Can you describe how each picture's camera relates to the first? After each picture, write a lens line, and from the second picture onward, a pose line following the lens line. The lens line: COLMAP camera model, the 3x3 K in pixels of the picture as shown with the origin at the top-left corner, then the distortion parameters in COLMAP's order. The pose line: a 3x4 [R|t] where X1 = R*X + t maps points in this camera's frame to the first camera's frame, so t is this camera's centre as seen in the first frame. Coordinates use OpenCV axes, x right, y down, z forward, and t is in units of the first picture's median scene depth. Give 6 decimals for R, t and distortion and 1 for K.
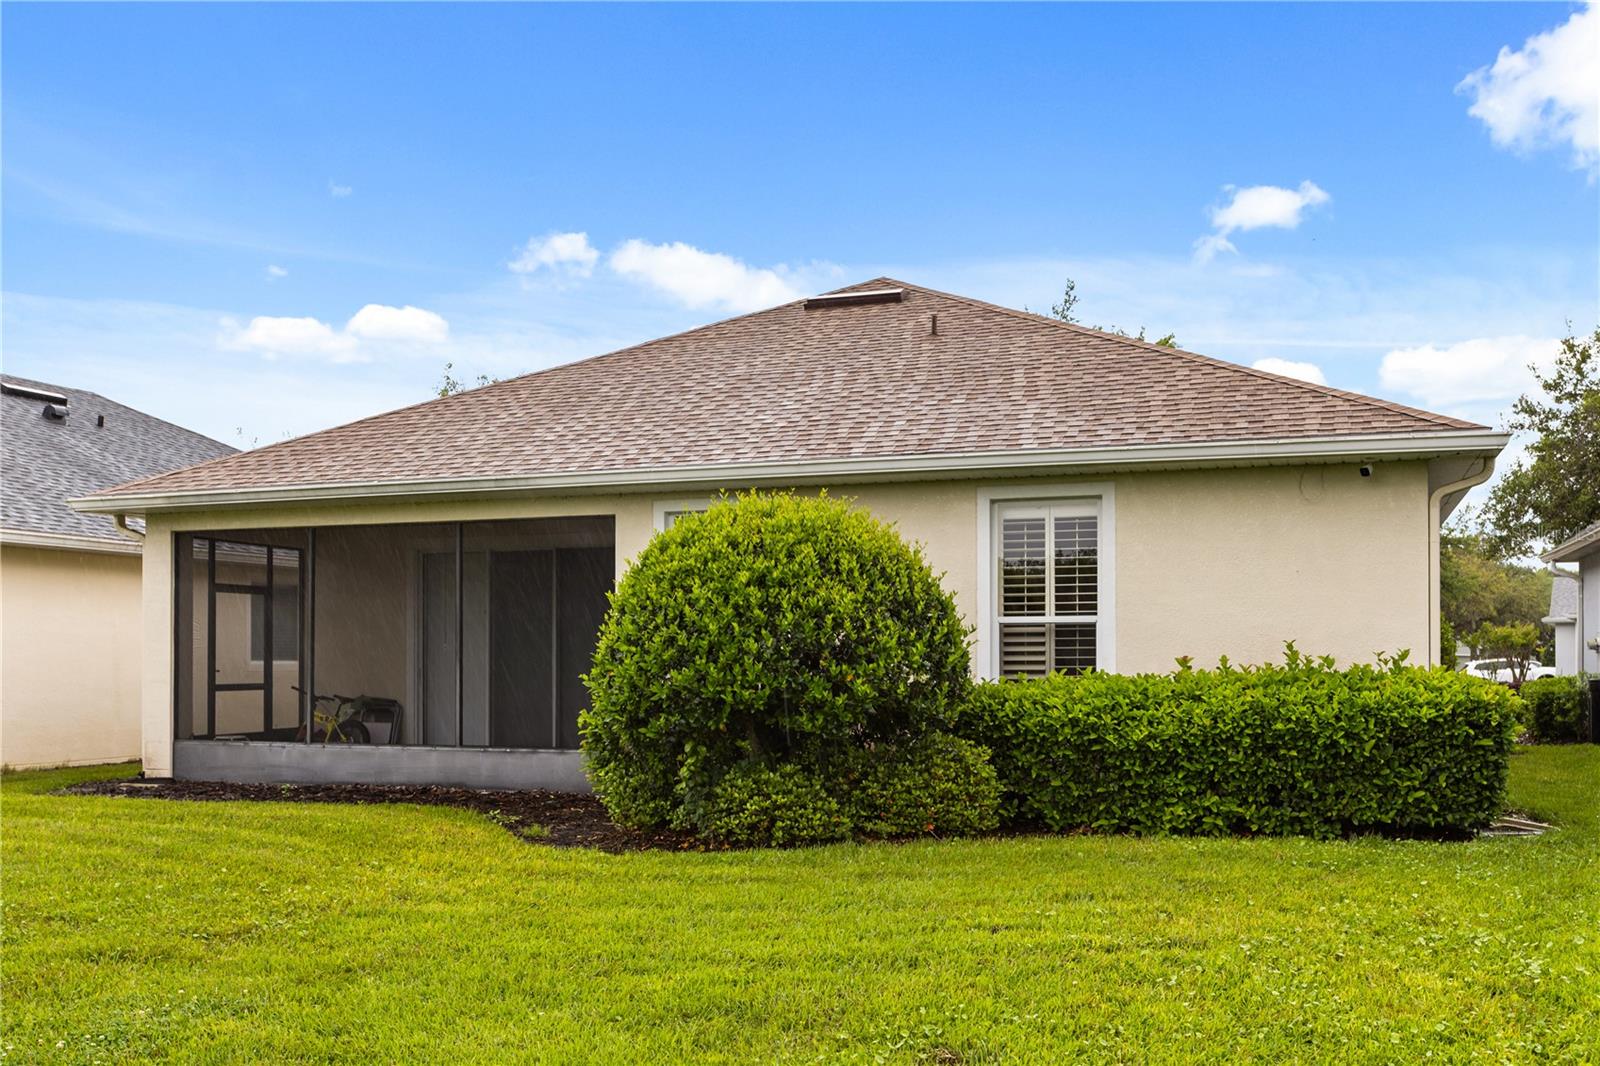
lens RADIAL K [[1506.3, 0, 799.0], [0, 1506.3, 602.0], [0, 0, 1]] dist [-0.012356, 0.009825]
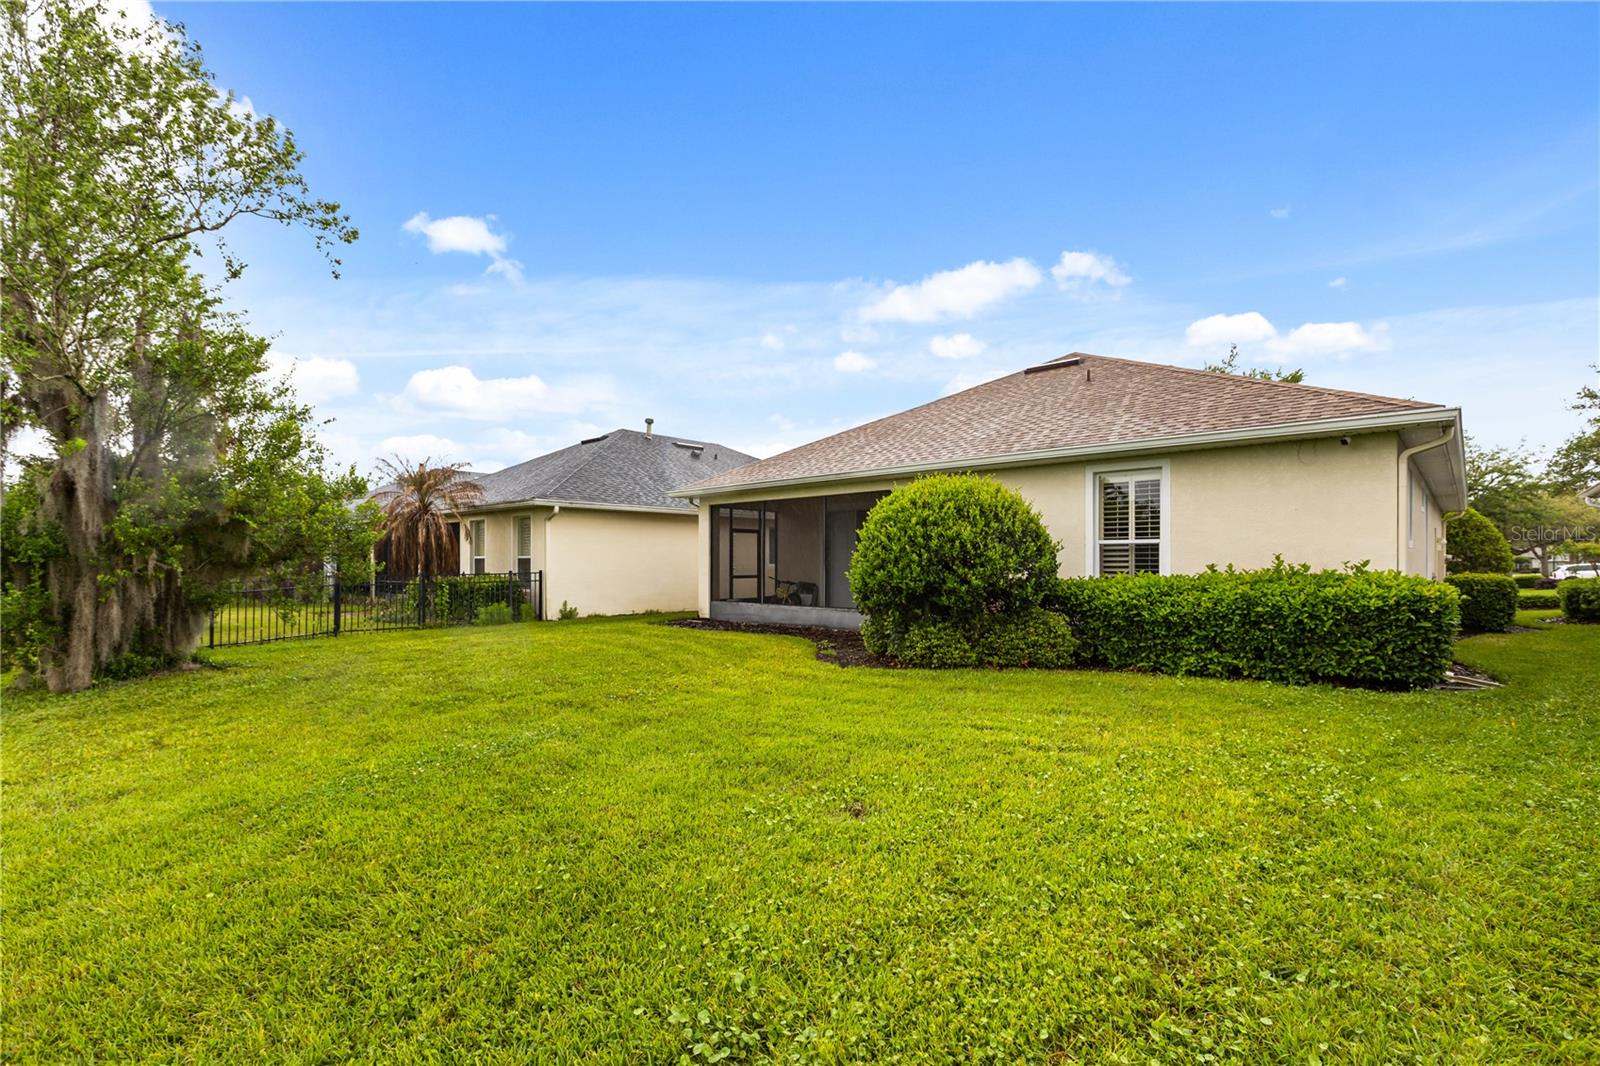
lens RADIAL K [[730.0, 0, 799.5], [0, 730.0, 540.2], [0, 0, 1]] dist [-0.001102, 0.000096]
pose [[0.918266, -0.010755, -0.395818, 0.171780], [0.013842, 0.999892, 0.004944, 0.000996], [0.395723, -0.010018, 0.918315, 0.114607]]
